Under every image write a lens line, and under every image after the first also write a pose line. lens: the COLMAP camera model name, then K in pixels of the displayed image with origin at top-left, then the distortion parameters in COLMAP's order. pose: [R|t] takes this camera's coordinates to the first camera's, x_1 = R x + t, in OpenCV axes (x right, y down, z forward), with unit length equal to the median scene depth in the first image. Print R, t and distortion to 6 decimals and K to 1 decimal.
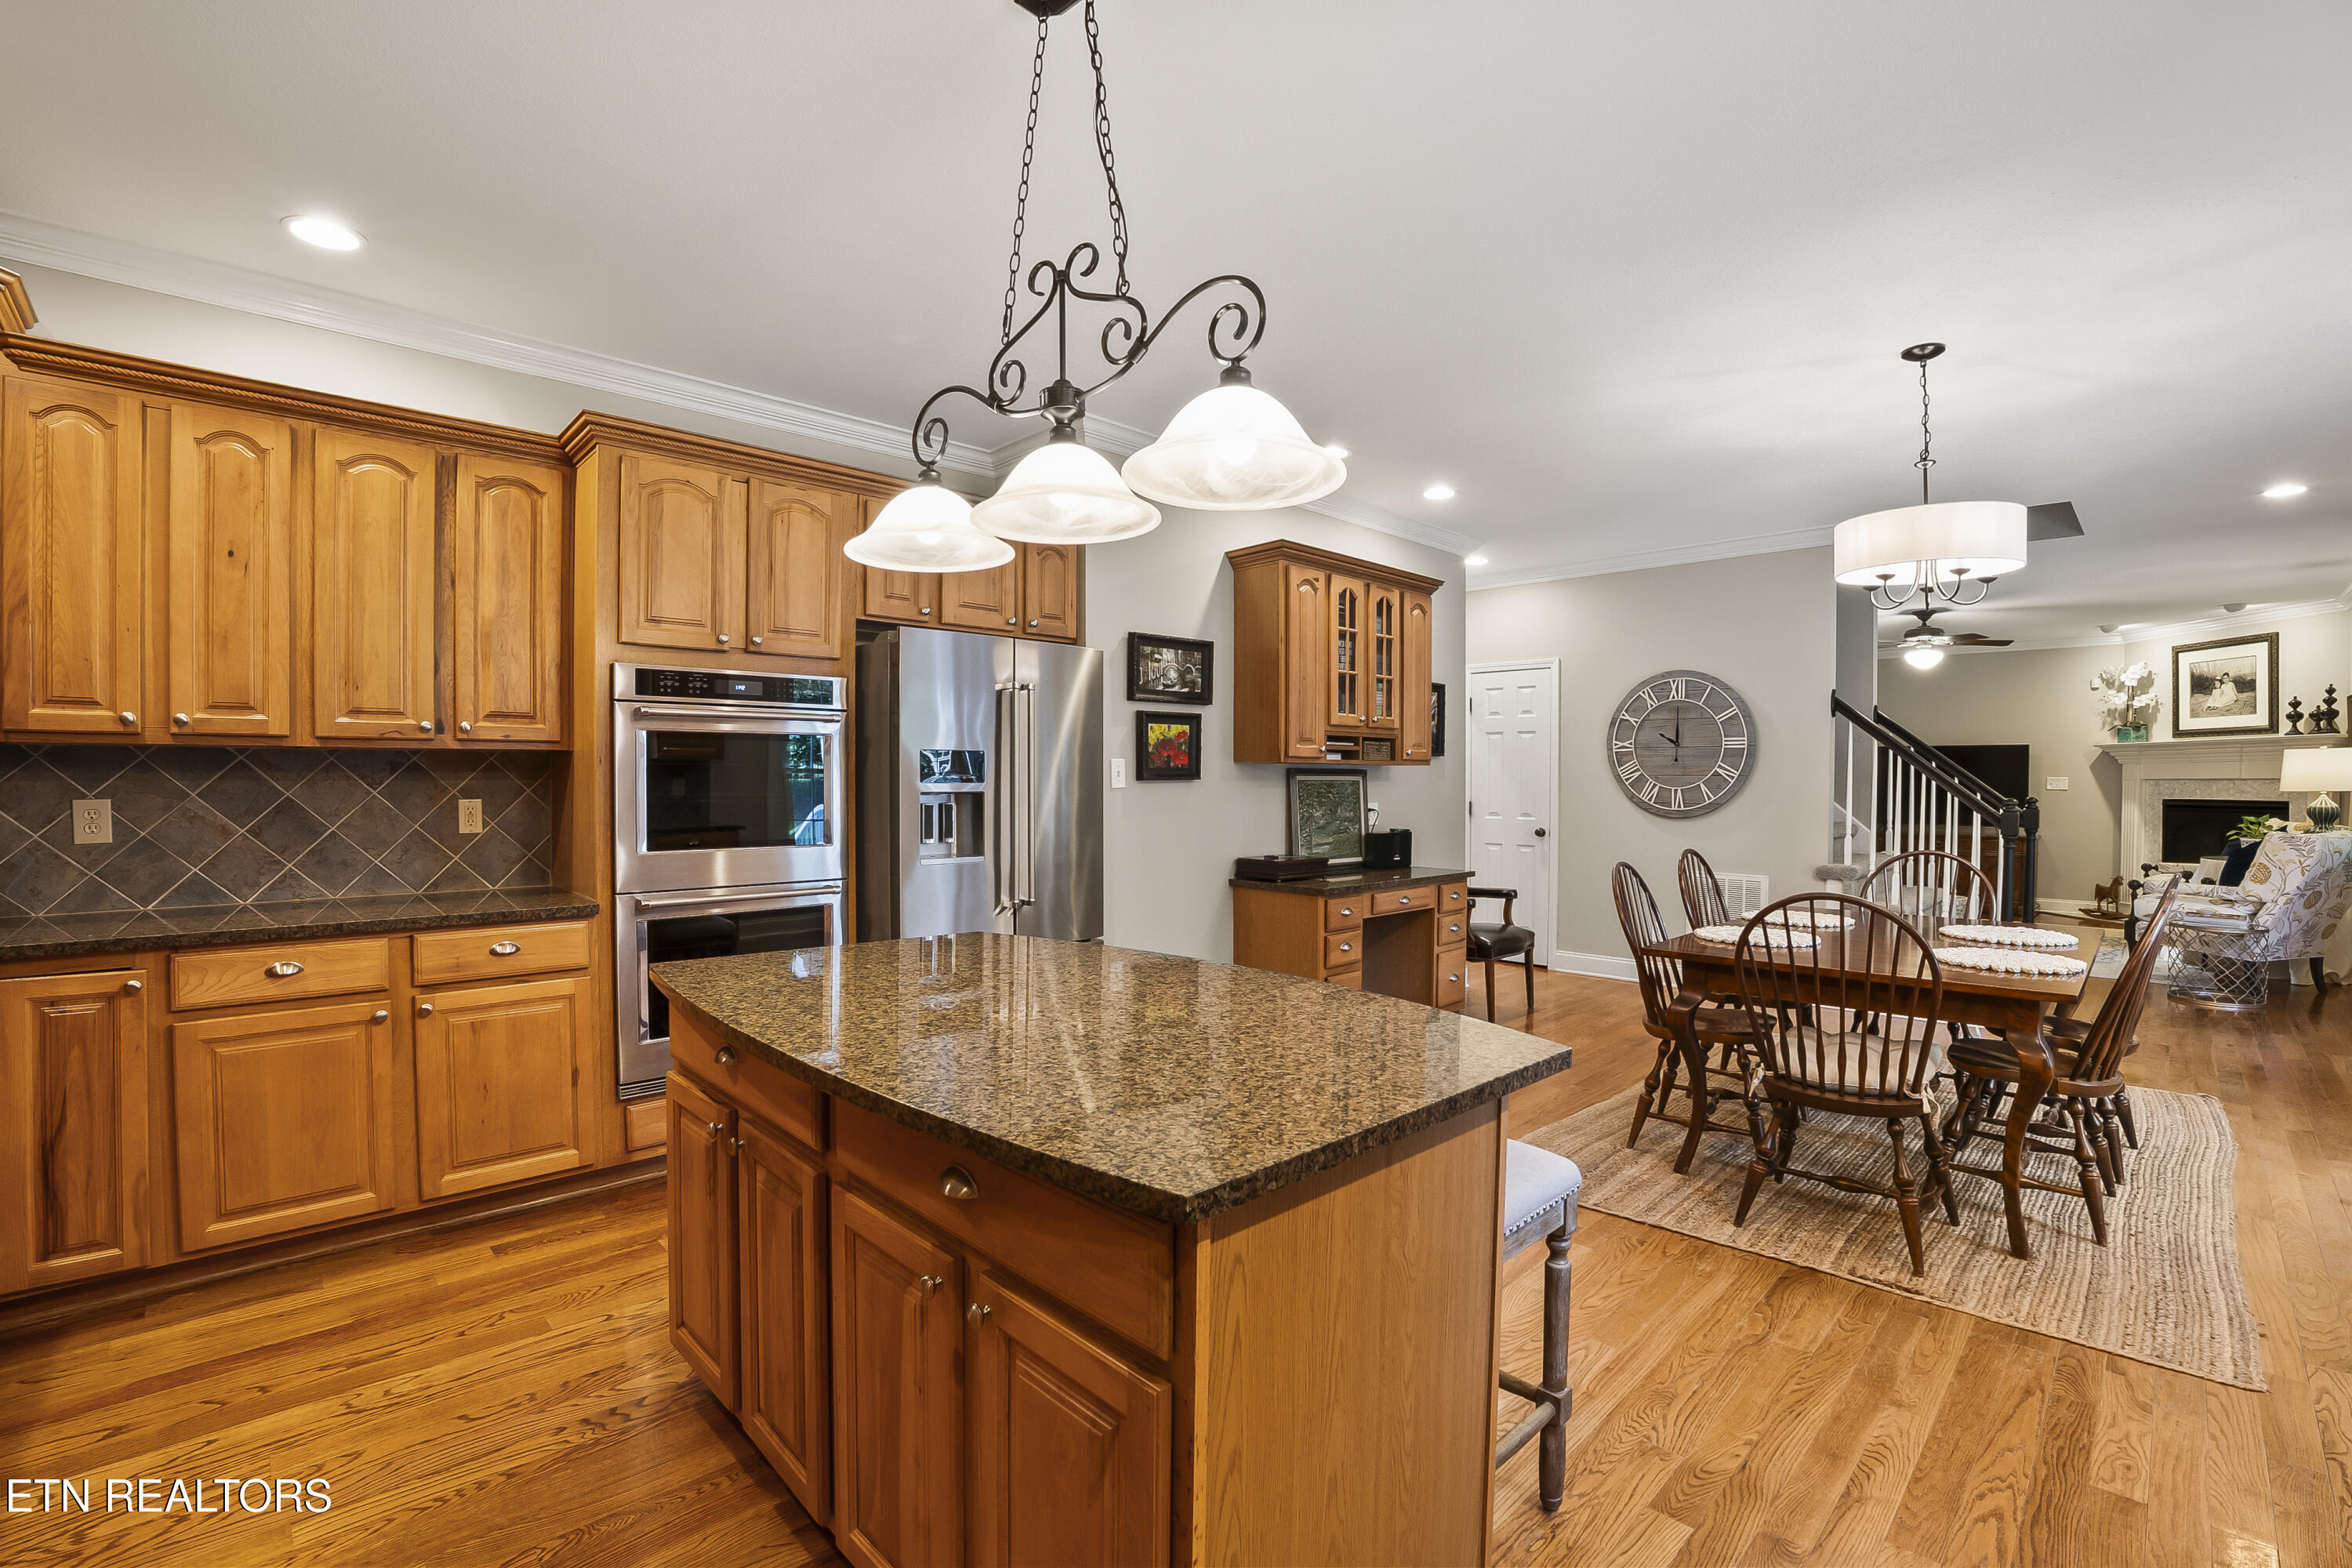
lens RADIAL K [[1074.9, 0, 1188.7], [0, 1074.9, 792.9], [0, 0, 1]] dist [-0.068087, 0.015371]
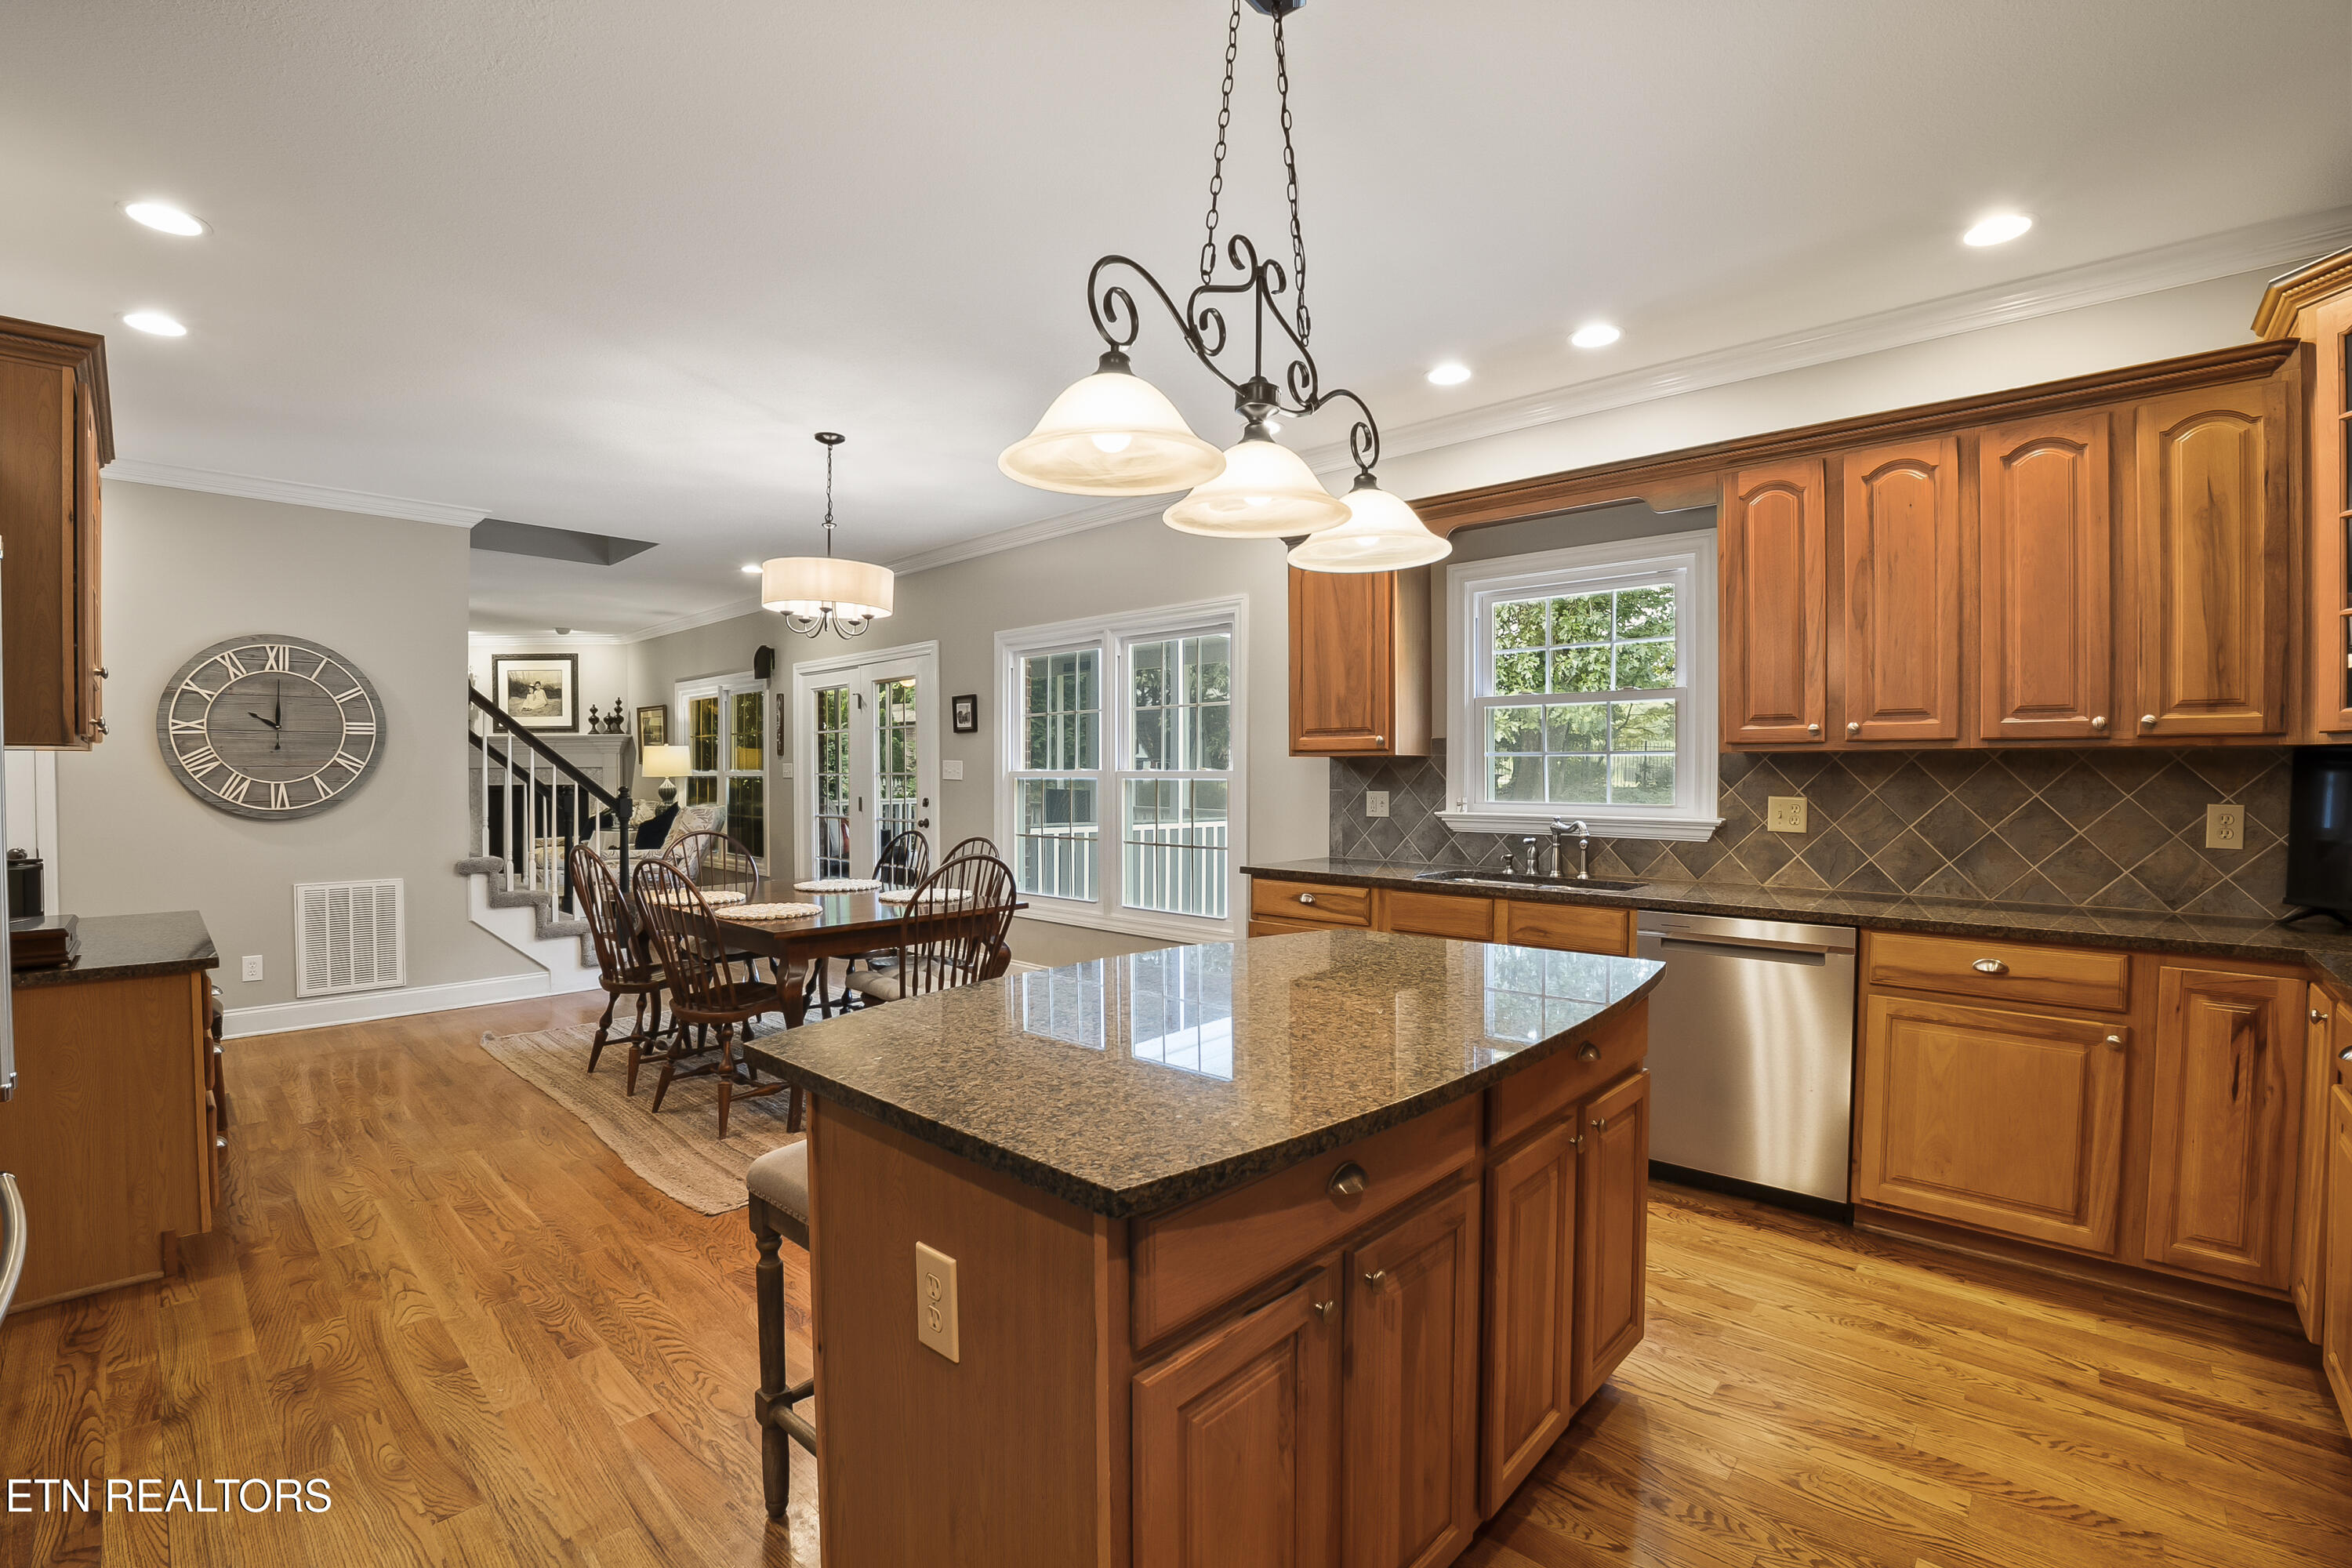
lens RADIAL K [[1074.9, 0, 1188.7], [0, 1074.9, 792.9], [0, 0, 1]] dist [-0.068087, 0.015371]
pose [[-0.088675, -0.025768, 0.995727, -0.368242], [0.012435, 0.999559, 0.026975, -0.008828], [-0.995983, 0.014774, -0.088316, 0.382483]]
